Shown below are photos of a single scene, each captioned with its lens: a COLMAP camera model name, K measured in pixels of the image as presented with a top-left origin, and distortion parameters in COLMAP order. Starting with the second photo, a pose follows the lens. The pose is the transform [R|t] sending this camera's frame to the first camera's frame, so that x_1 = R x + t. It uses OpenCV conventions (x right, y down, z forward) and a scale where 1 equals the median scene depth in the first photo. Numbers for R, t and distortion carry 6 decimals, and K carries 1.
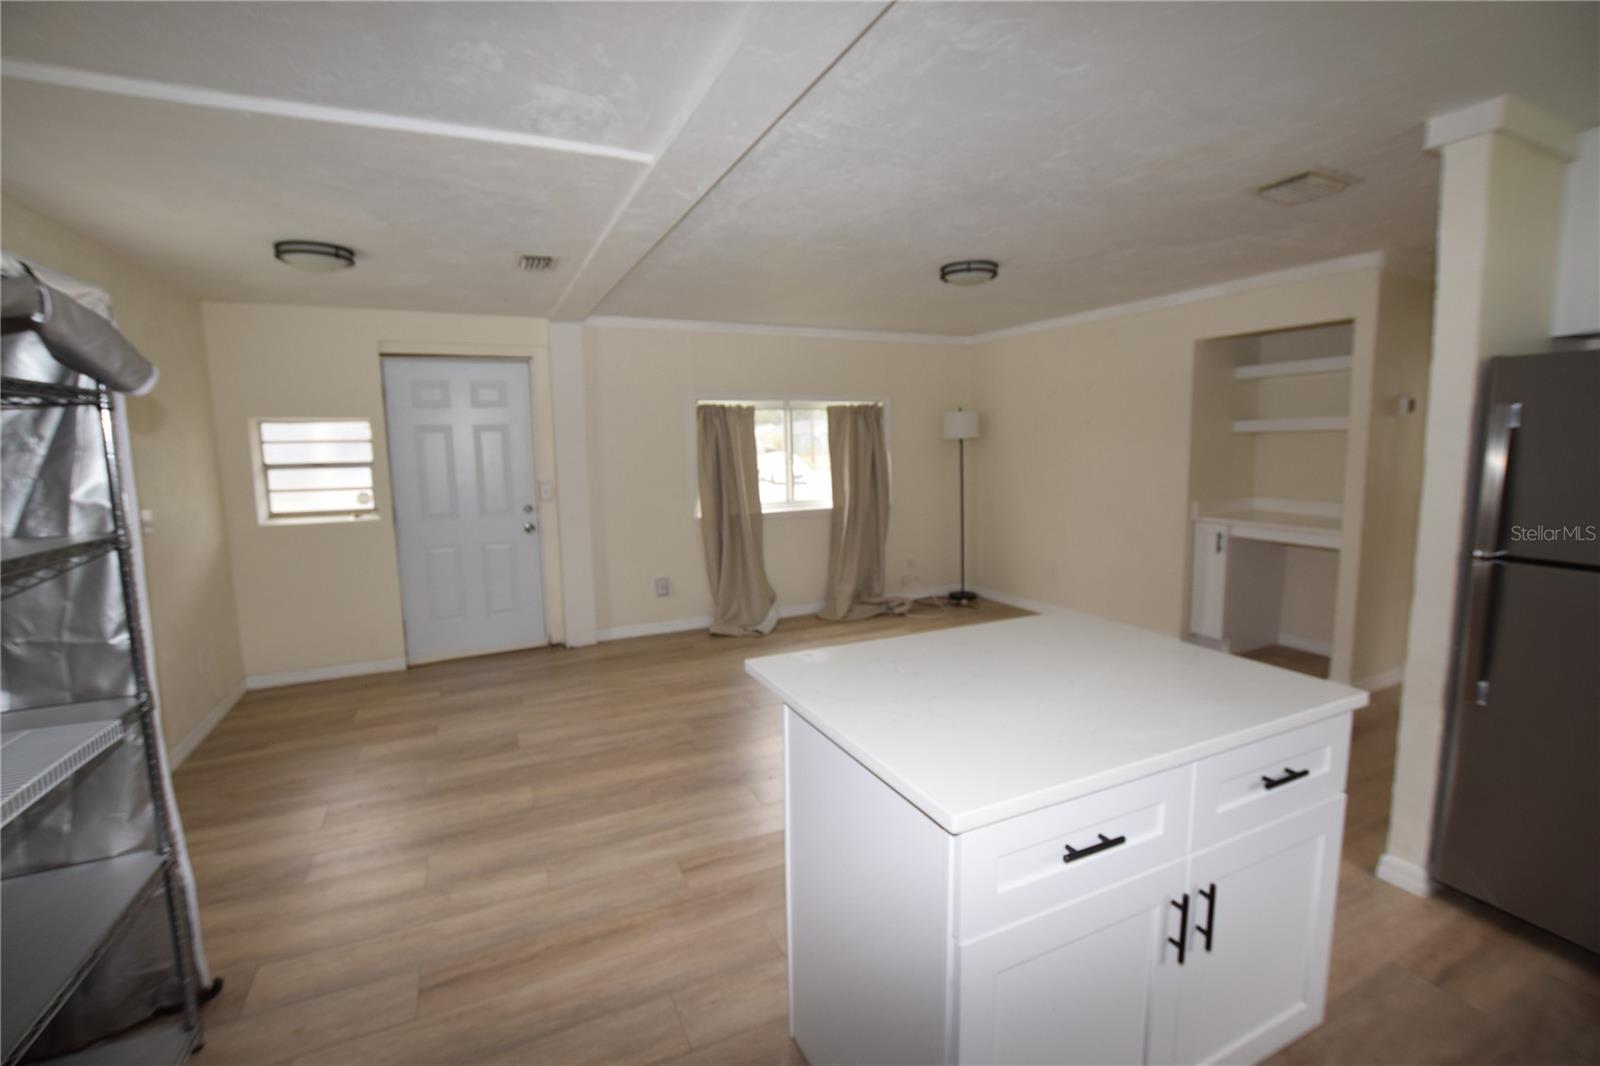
lens RADIAL K [[705.1, 0, 794.9], [0, 705.1, 522.4], [0, 0, 1]] dist [-0.034872, 0.007682]
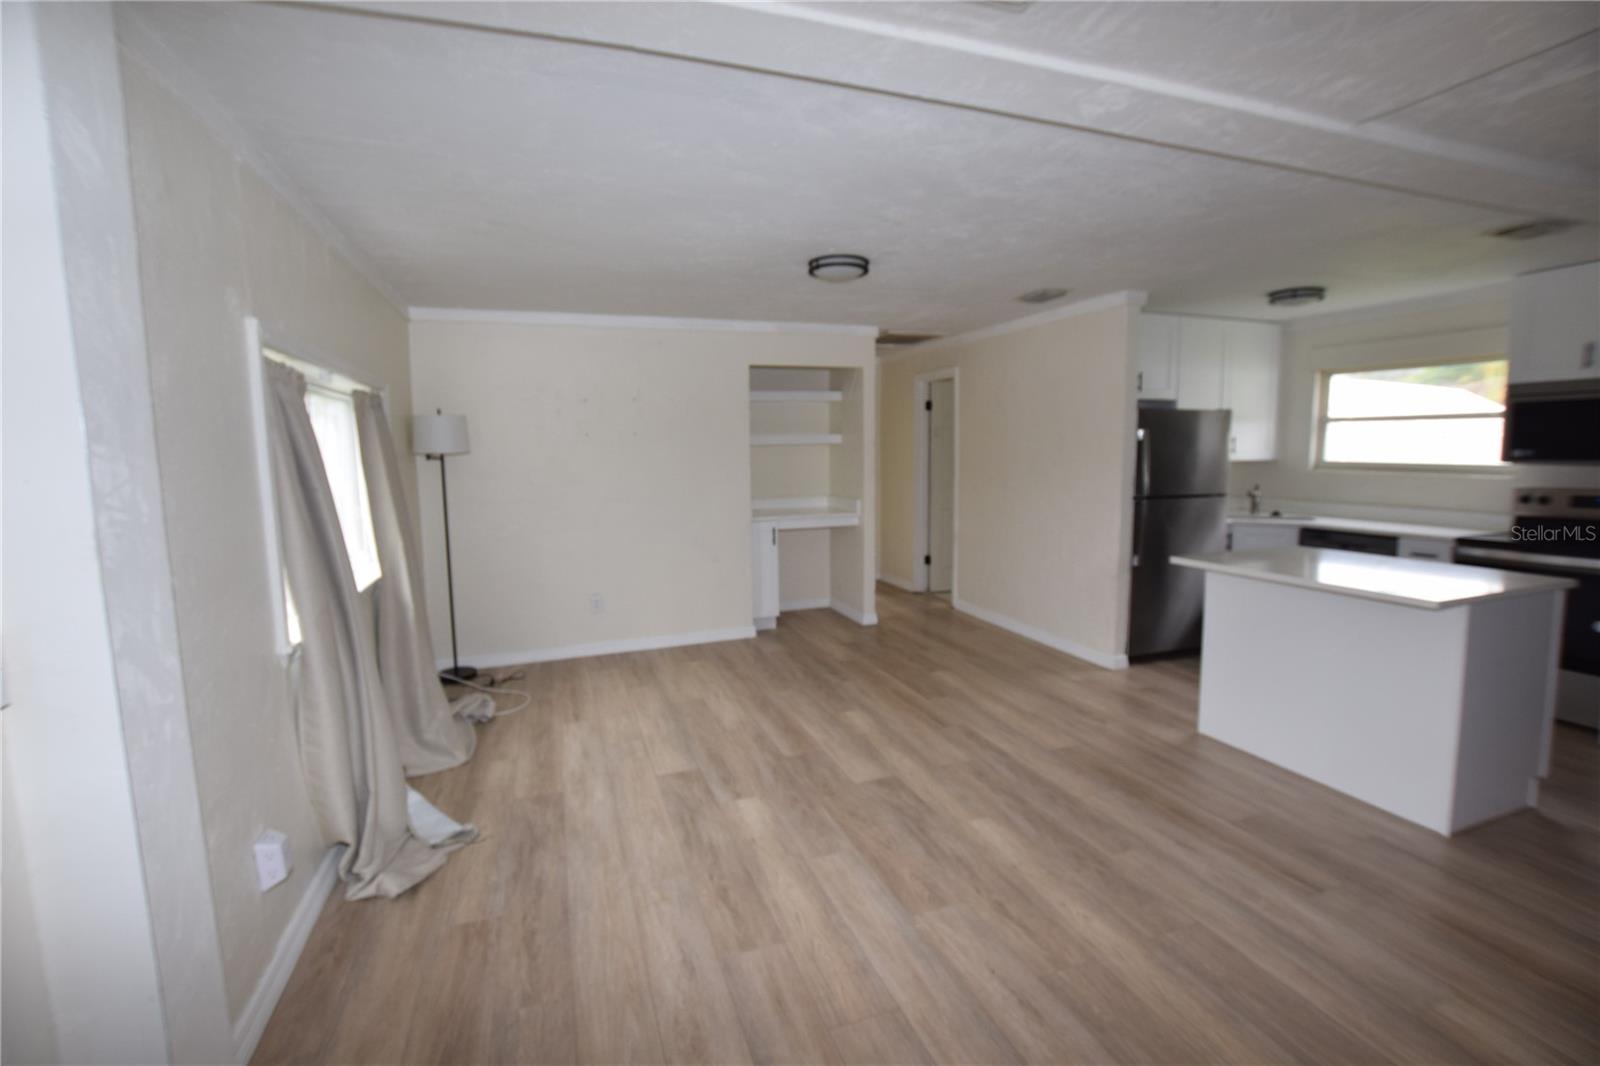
lens RADIAL K [[705.1, 0, 792.5], [0, 705.1, 522.7], [0, 0, 1]] dist [-0.034872, 0.007682]
pose [[0.104687, -0.088410, 0.990568, -0.615560], [0.128748, 0.988864, 0.074651, -0.084505], [-0.986136, 0.119719, 0.114903, 0.854126]]
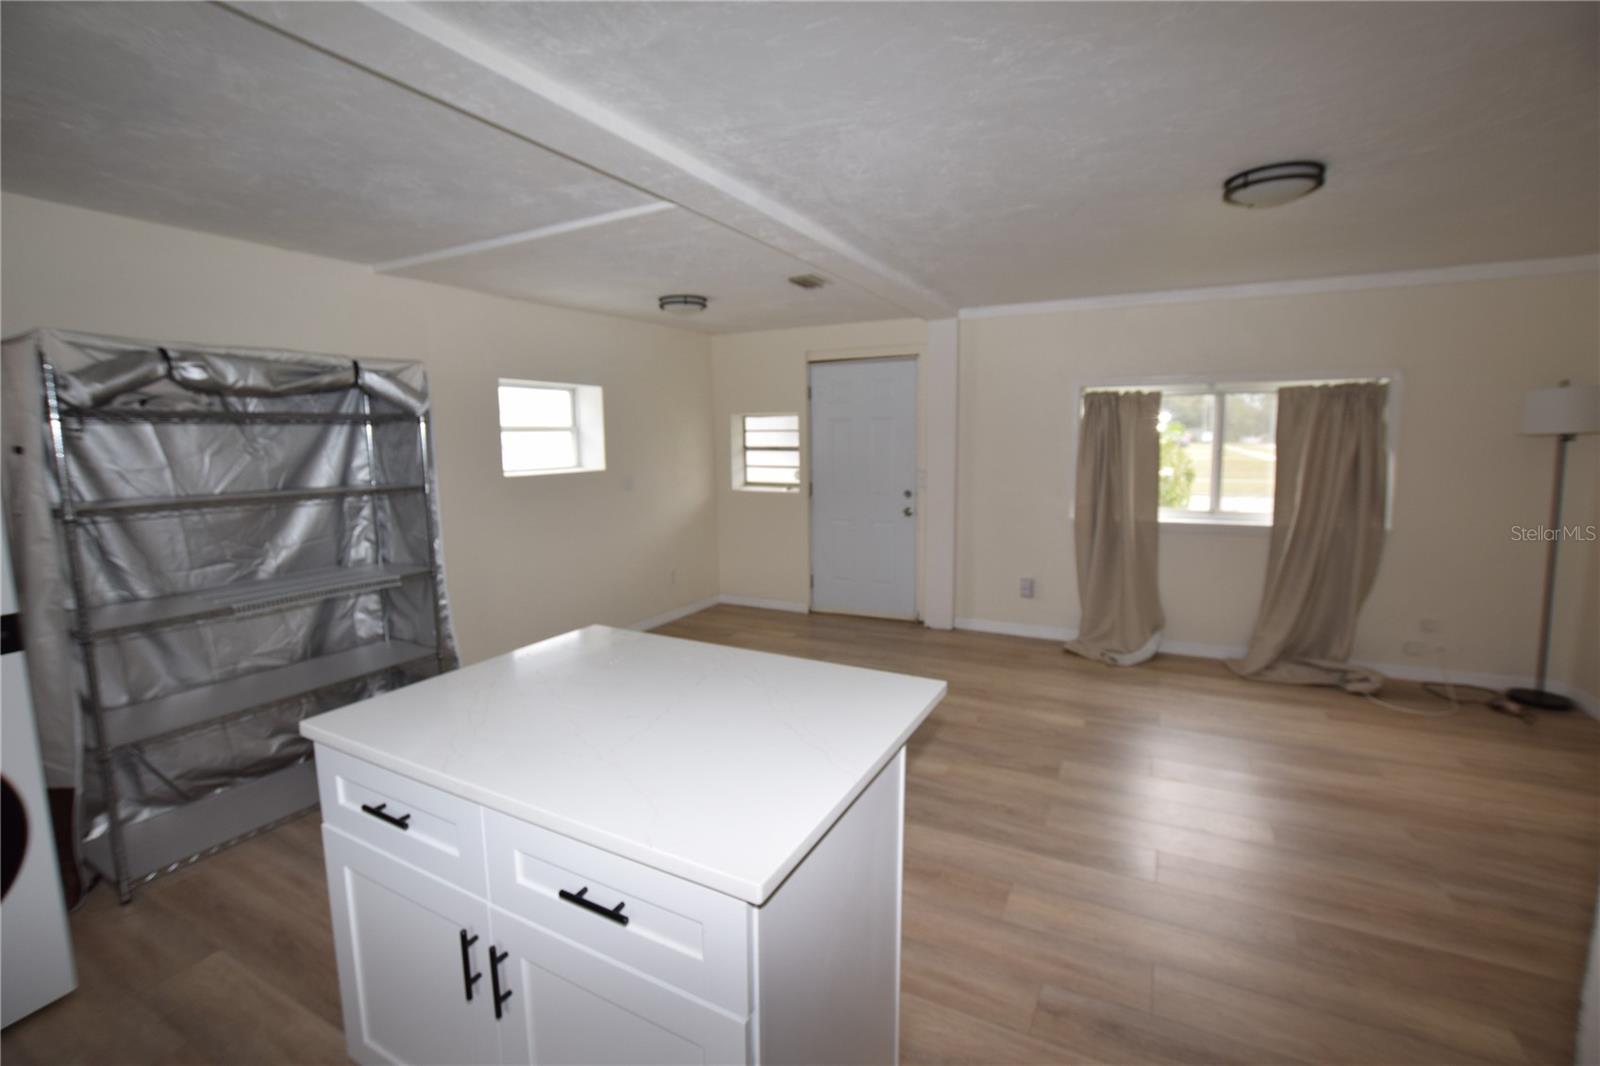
lens RADIAL K [[705.1, 0, 794.5], [0, 705.1, 521.4], [0, 0, 1]] dist [-0.034872, 0.007682]
pose [[0.600613, 0.108266, -0.792176, 0.452574], [-0.090360, 0.993633, 0.067290, -0.040015], [0.794418, 0.031165, 0.606572, 0.223613]]
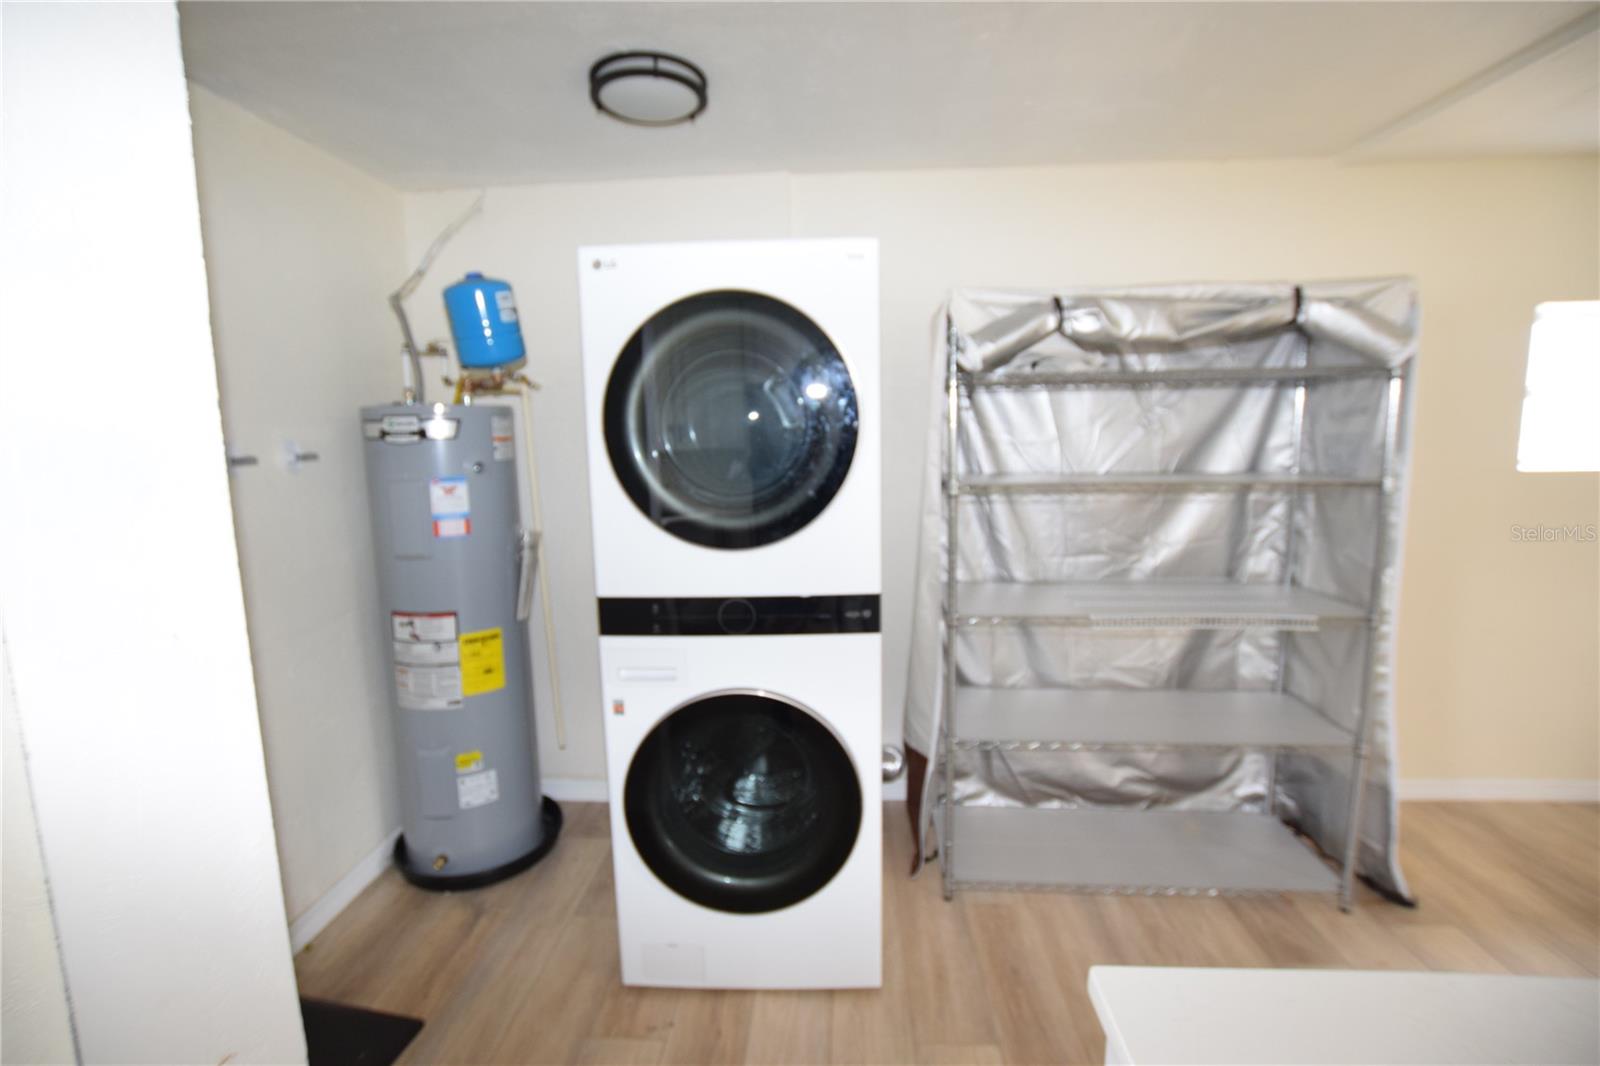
lens RADIAL K [[705.1, 0, 794.8], [0, 705.1, 522.3], [0, 0, 1]] dist [-0.034872, 0.007682]
pose [[-0.485489, 0.146556, -0.861871, 0.216514], [-0.070702, 0.976038, 0.205795, -0.032436], [0.871379, 0.160847, -0.463494, 0.237325]]
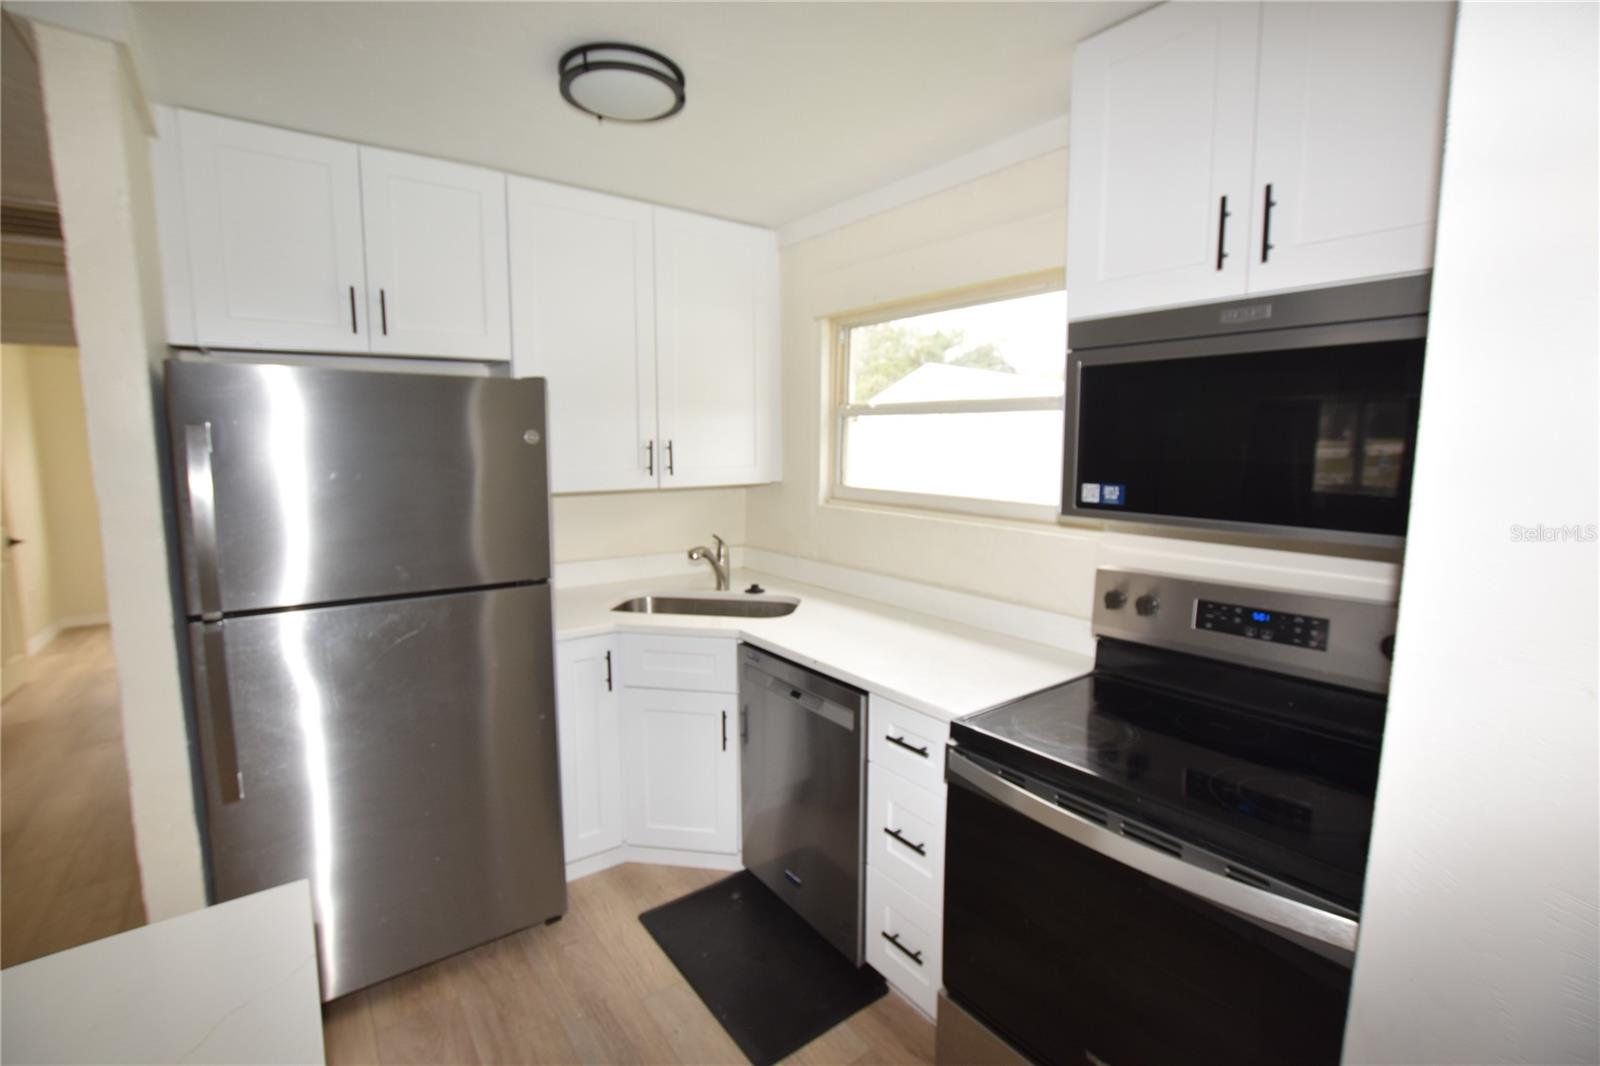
lens RADIAL K [[705.1, 0, 802.0], [0, 705.1, 528.6], [0, 0, 1]] dist [-0.034872, 0.007682]
pose [[-0.199051, -0.104837, 0.974365, 0.057568], [0.122408, 0.983815, 0.130860, -0.033454], [-0.972314, 0.145318, -0.182997, 0.219280]]
